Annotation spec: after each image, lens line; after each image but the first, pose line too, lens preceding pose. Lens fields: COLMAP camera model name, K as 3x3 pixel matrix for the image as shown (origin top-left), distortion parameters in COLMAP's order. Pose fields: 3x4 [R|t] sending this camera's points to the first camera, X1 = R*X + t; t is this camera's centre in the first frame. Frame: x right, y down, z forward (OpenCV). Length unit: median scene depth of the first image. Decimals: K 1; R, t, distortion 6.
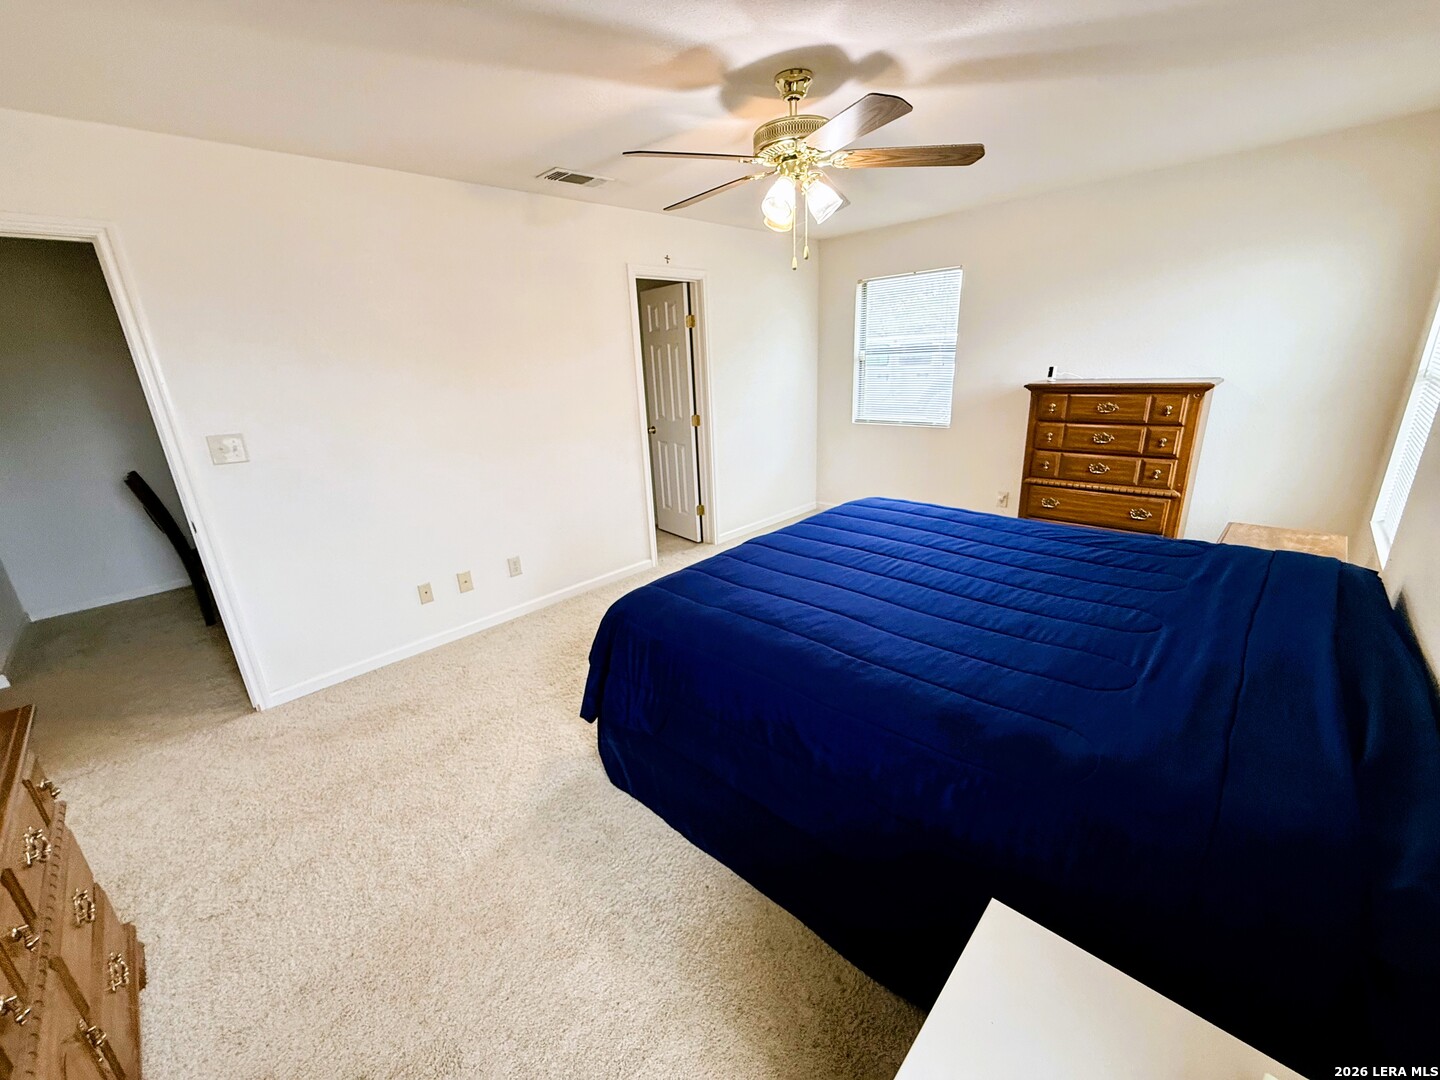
lens RADIAL K [[575.2, 0, 713.6], [0, 575.2, 538.3], [0, 0, 1]] dist [0.000012, 0.000464]
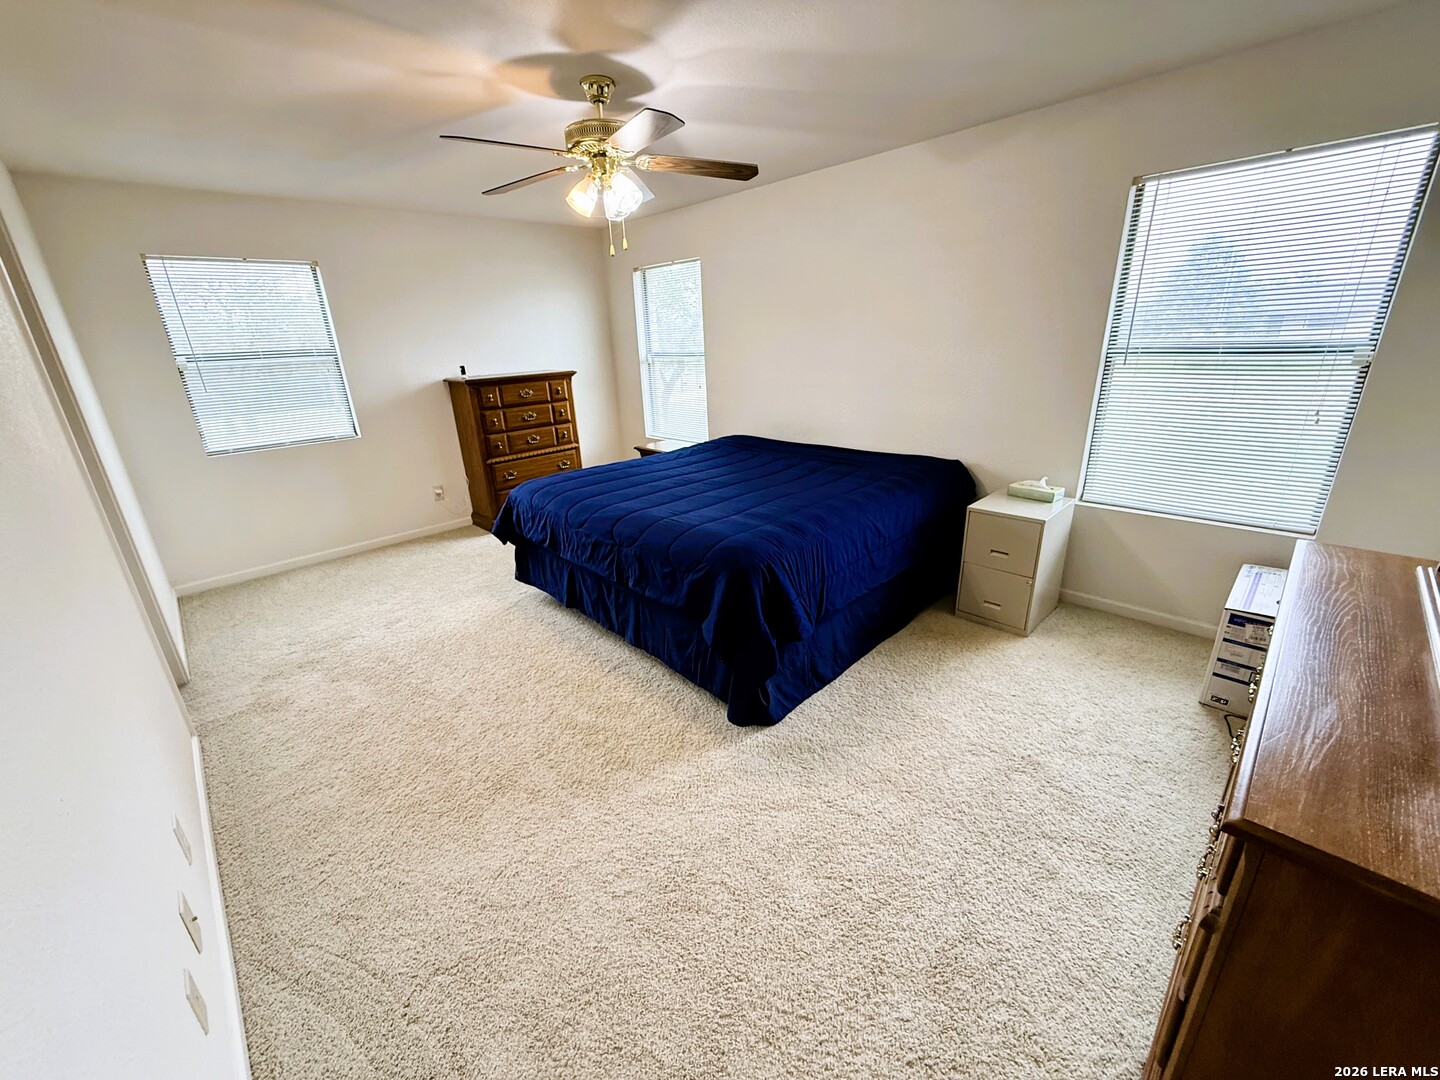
lens RADIAL K [[575.2, 0, 712.1], [0, 575.2, 540.1], [0, 0, 1]] dist [0.000012, 0.000464]
pose [[0.030256, -0.292897, 0.955665, -0.673303], [0.342285, 0.901332, 0.265408, -0.125916], [-0.939109, 0.319080, 0.127525, 0.531377]]
